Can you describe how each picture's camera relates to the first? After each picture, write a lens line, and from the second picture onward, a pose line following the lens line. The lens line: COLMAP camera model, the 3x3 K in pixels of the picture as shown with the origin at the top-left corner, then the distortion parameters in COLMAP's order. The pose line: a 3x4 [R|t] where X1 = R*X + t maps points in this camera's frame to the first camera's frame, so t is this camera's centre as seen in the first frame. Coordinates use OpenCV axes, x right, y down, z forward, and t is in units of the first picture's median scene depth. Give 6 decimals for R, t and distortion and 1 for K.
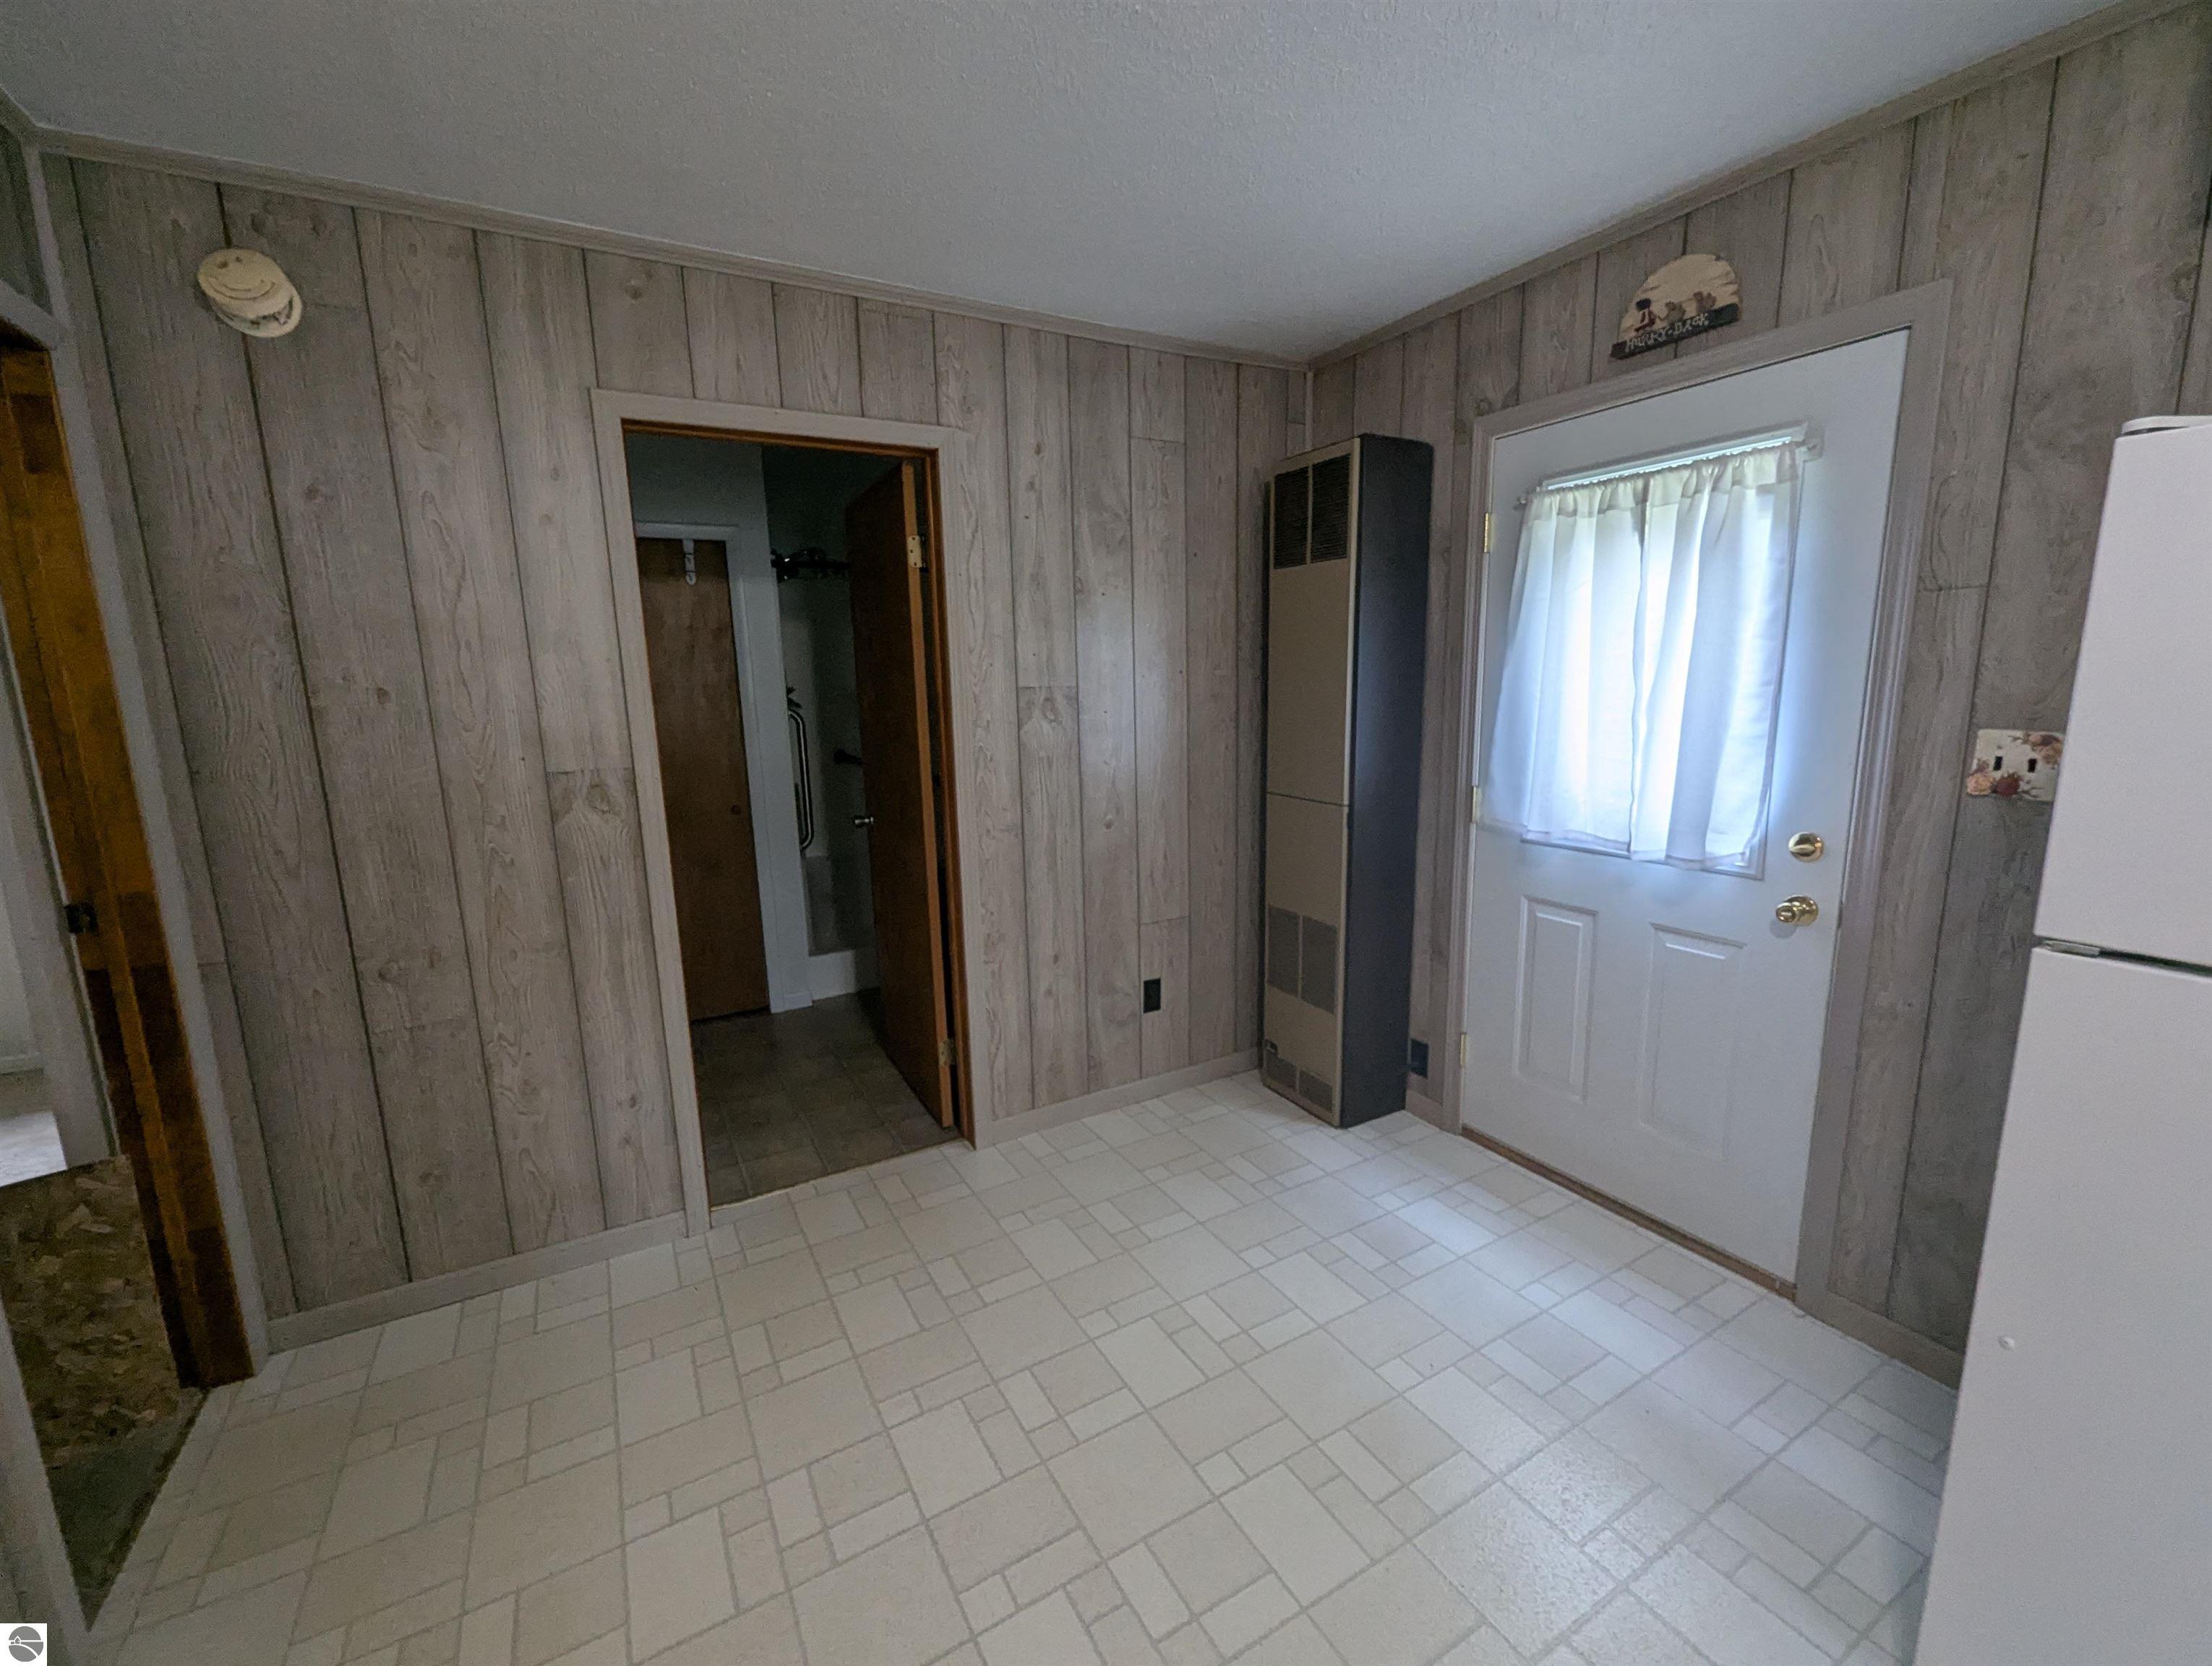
lens RADIAL K [[916.4, 0, 1106.5], [0, 916.4, 836.7], [0, 0, 1]] dist [-0.001621, -0.000598]
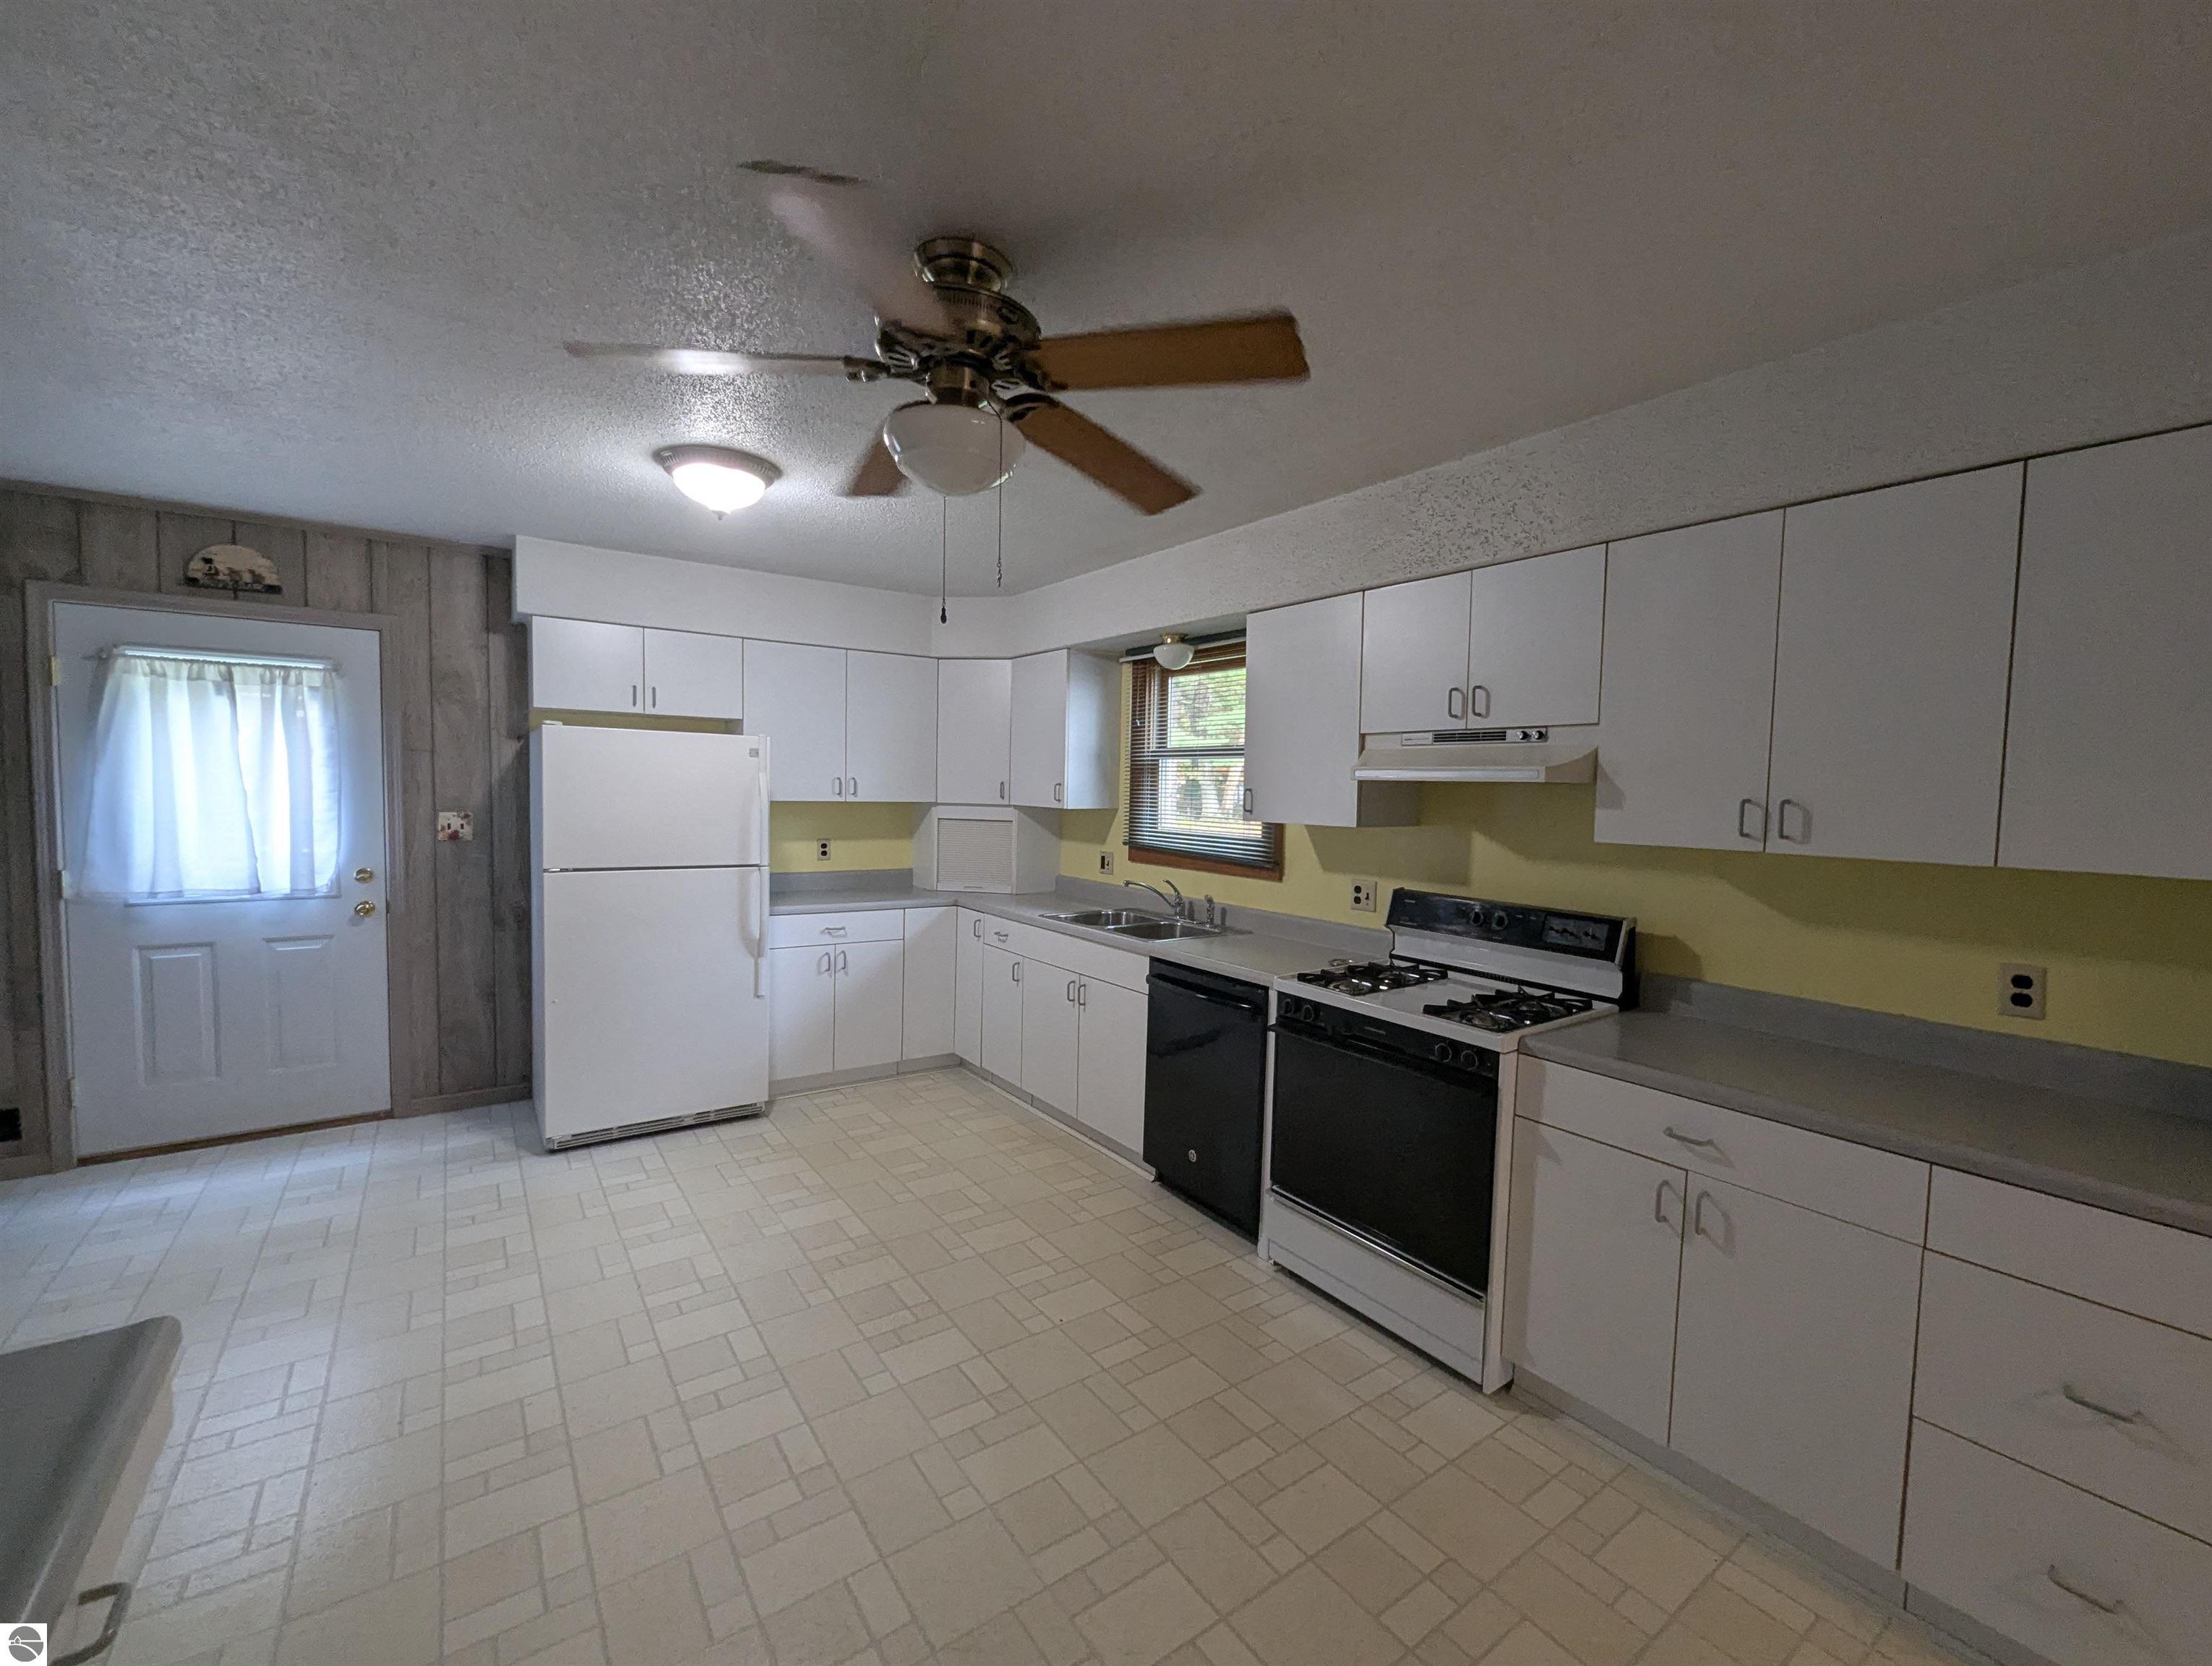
lens RADIAL K [[916.9, 0, 1108.8], [0, 916.9, 838.9], [0, 0, 1]] dist [-0.000461, -0.000147]
pose [[-0.101586, -0.035528, 0.994192, -1.188723], [0.154695, 0.986642, 0.051065, 0.072216], [-0.982726, 0.158984, -0.094733, -0.337664]]
